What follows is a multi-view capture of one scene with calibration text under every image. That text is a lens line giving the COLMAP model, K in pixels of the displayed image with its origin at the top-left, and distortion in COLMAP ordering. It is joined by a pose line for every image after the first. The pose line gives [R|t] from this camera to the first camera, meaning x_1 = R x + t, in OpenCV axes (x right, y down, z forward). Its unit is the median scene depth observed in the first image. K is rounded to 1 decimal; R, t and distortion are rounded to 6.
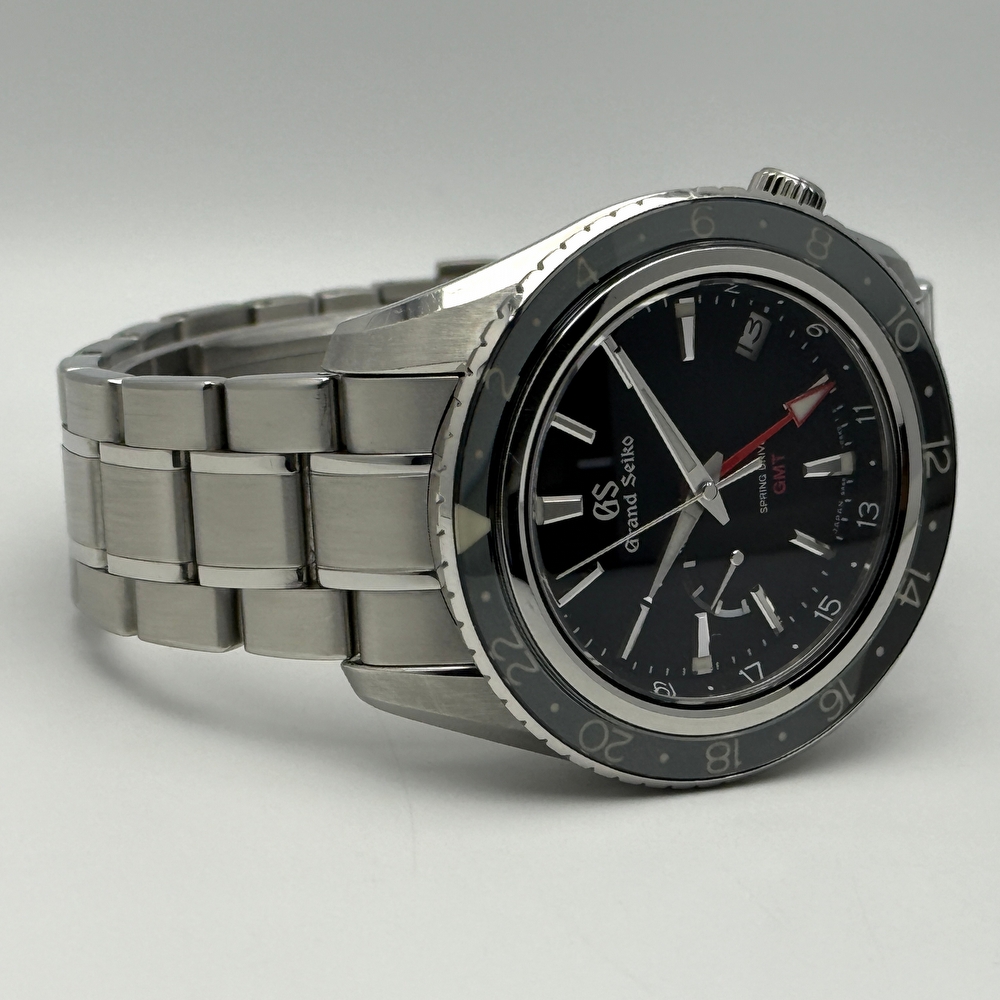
lens RADIAL K [[4128.2, 0, 499.5], [0, 4128.2, 559.2], [0, 0, 1]] dist [0.019192, 7.345795]
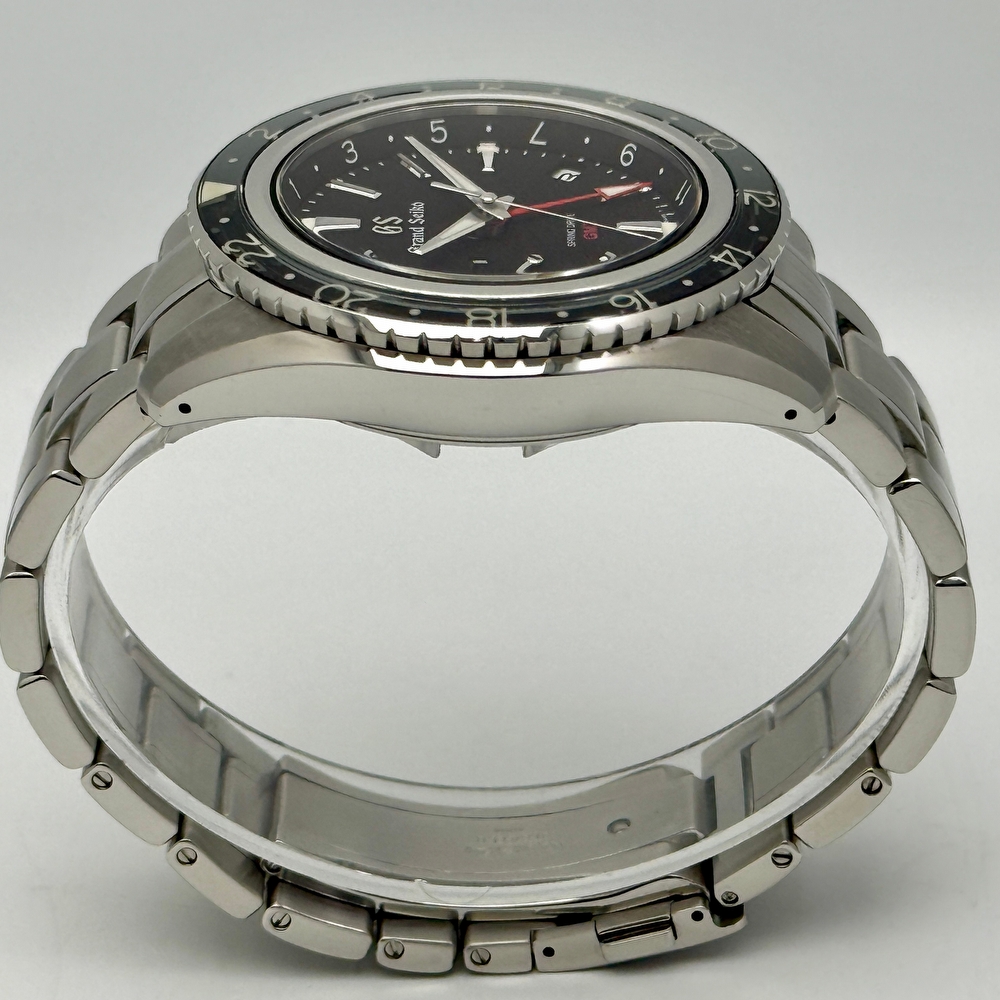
lens RADIAL K [[4128.2, 0, 499.5], [0, 4128.2, 559.2], [0, 0, 1]] dist [0.019192, 7.345795]
pose [[0.886266, -0.370467, -0.278003, 0.298756], [-0.134363, 0.368764, -0.919761, 0.935757], [0.443259, 0.852506, 0.277046, 0.794426]]
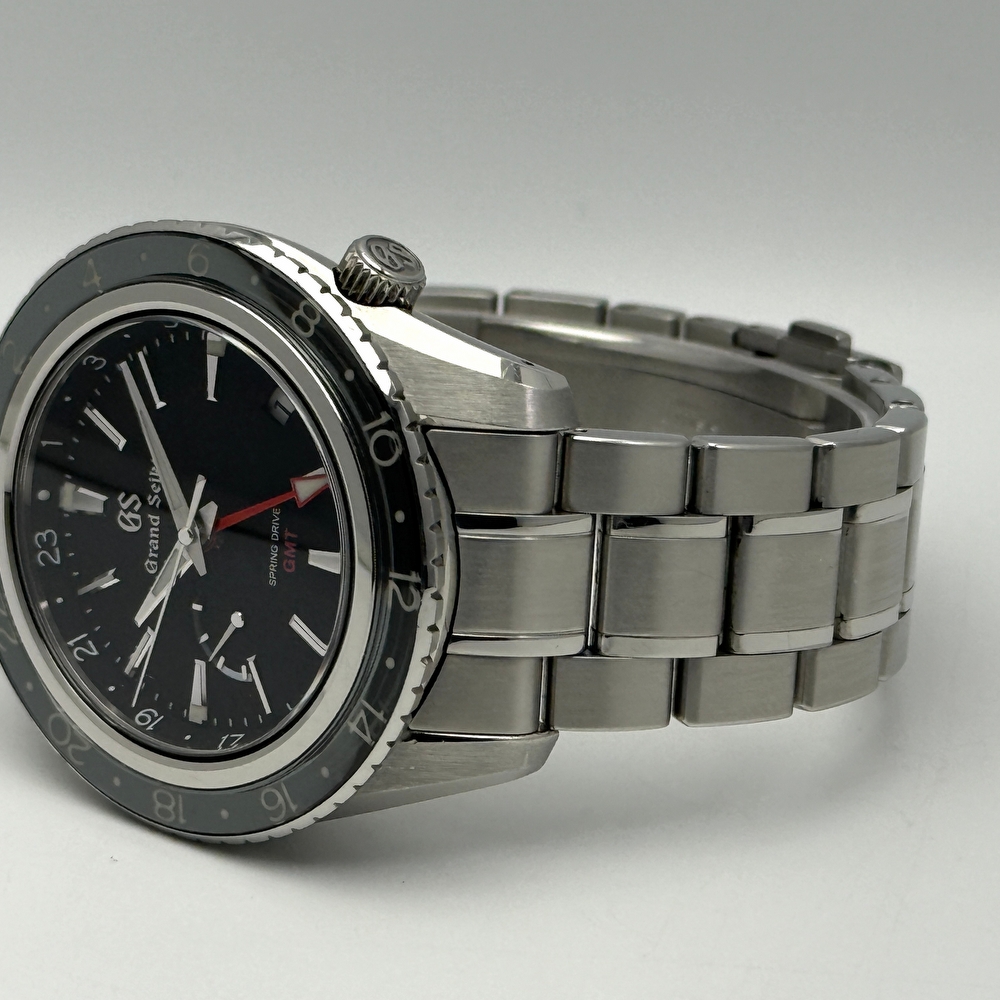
lens RADIAL K [[4128.2, 0, 499.5], [0, 4128.2, 559.2], [0, 0, 1]] dist [0.019192, 7.345795]
pose [[0.403595, 0.289918, -0.867790, 0.914697], [-0.259612, 0.945773, 0.195230, -0.217534], [0.877333, 0.146495, 0.456975, 0.622144]]
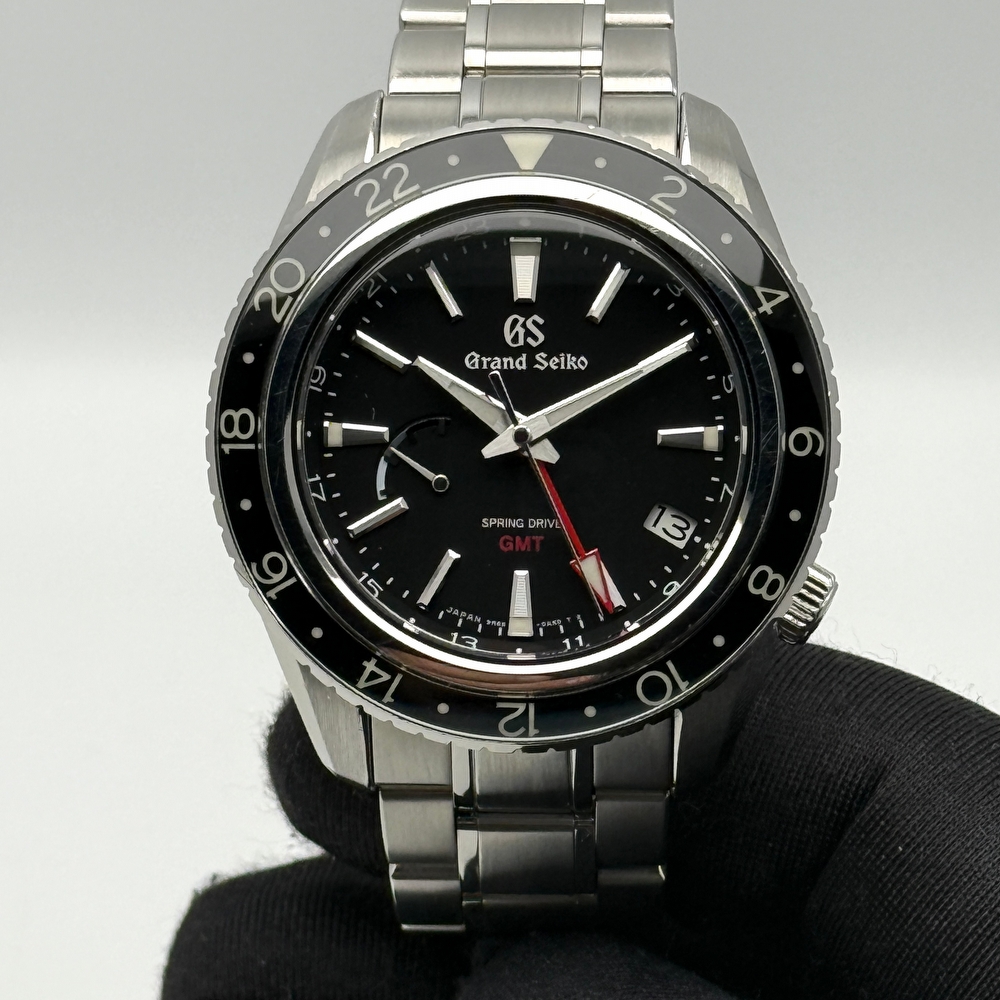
lens RADIAL K [[4128.2, 0, 499.5], [0, 4128.2, 559.2], [0, 0, 1]] dist [0.019192, 7.345795]
pose [[-0.086951, 0.869005, -0.487104, 0.538982], [-0.982733, -0.154984, -0.101072, 0.080315], [-0.163326, 0.469905, 0.867476, 0.185773]]
